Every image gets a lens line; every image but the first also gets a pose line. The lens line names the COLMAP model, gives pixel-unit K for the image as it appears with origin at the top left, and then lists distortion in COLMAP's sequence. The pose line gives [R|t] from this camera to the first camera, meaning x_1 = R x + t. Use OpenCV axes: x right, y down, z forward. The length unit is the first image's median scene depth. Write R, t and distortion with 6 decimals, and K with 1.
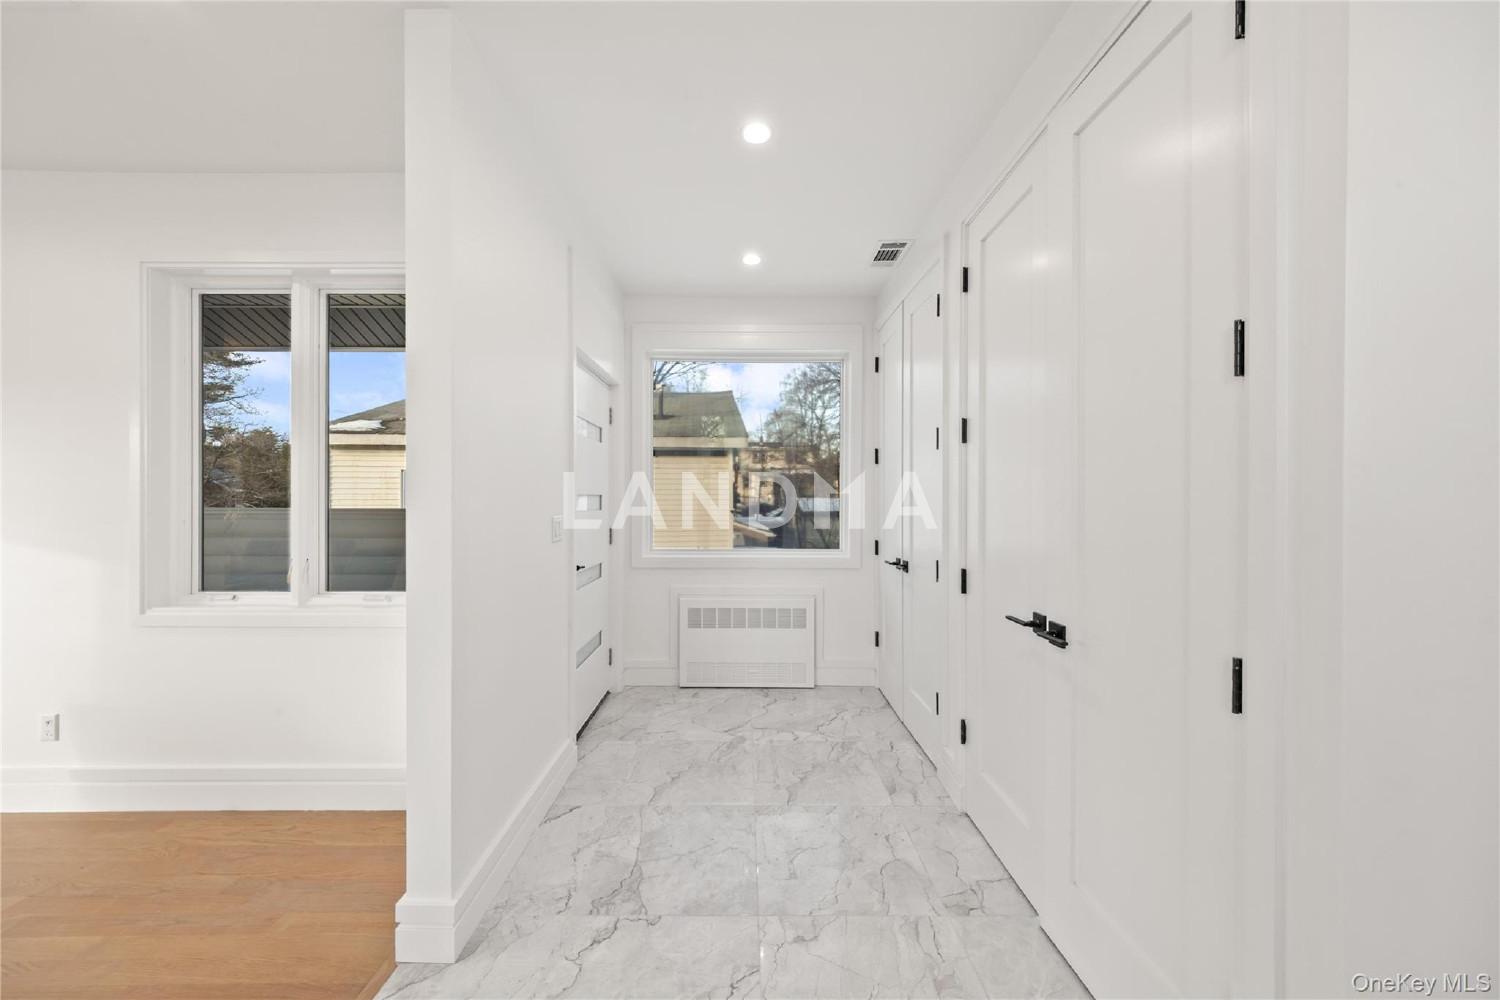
lens RADIAL K [[510.1, 0, 737.9], [0, 510.1, 499.9], [0, 0, 1]] dist [0.000081, 0.000000]
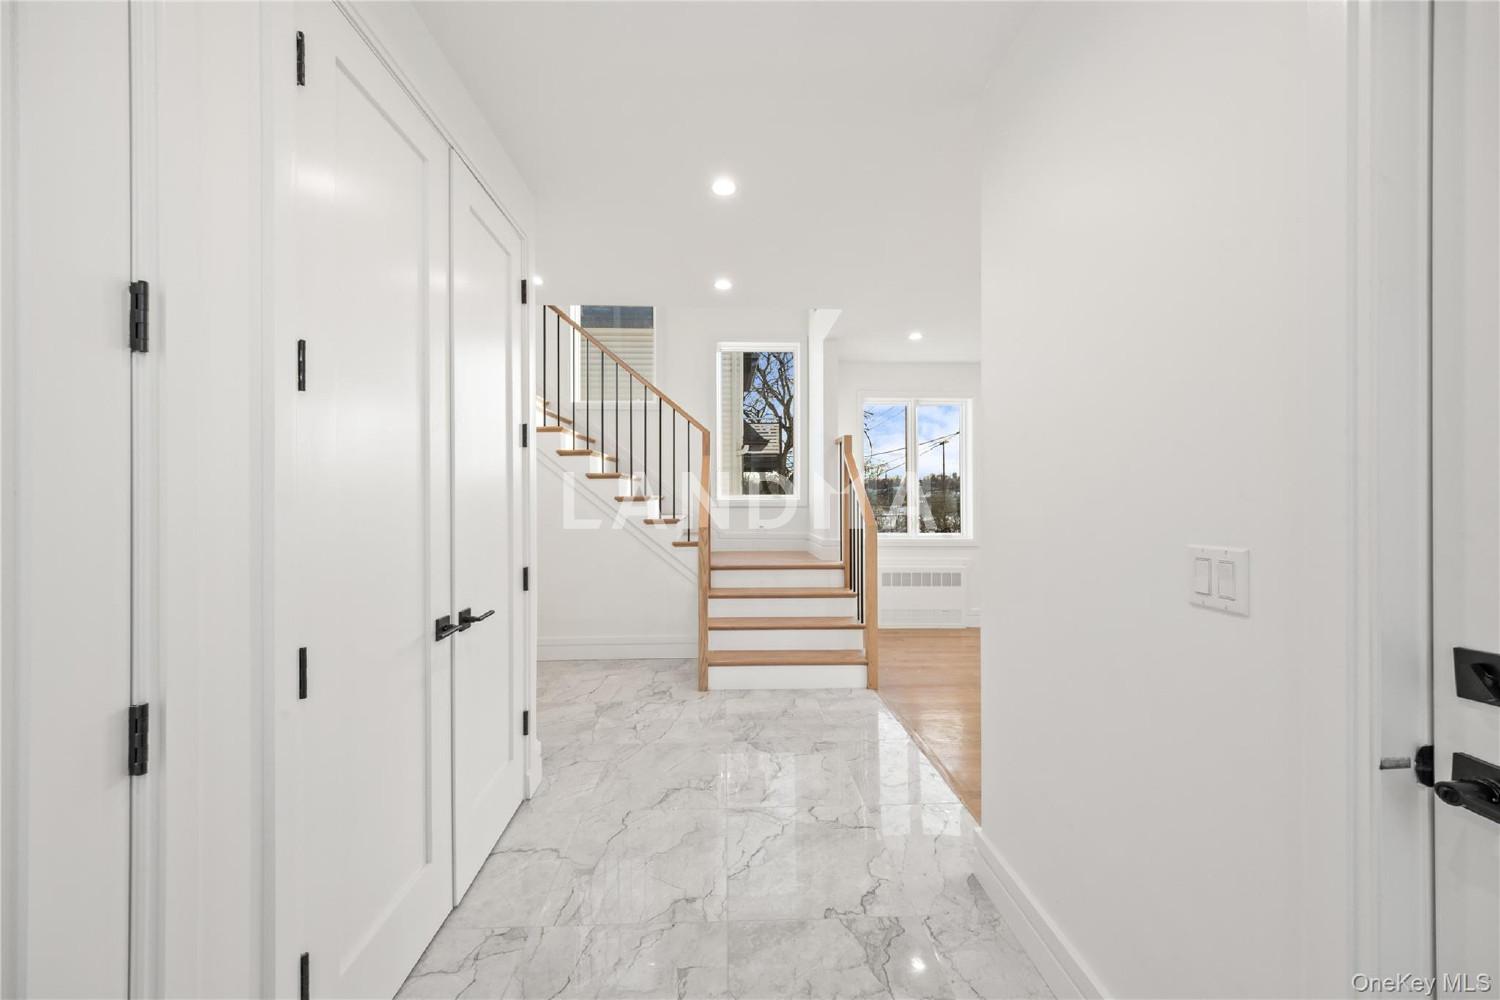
lens RADIAL K [[510.1, 0, 737.9], [0, 510.1, 499.9], [0, 0, 1]] dist [0.000081, 0.000000]
pose [[-0.999253, 0.001752, -0.038612, 0.056832], [0.001433, 0.999965, 0.008284, -0.010859], [0.038626, 0.008222, -0.999220, 1.990398]]
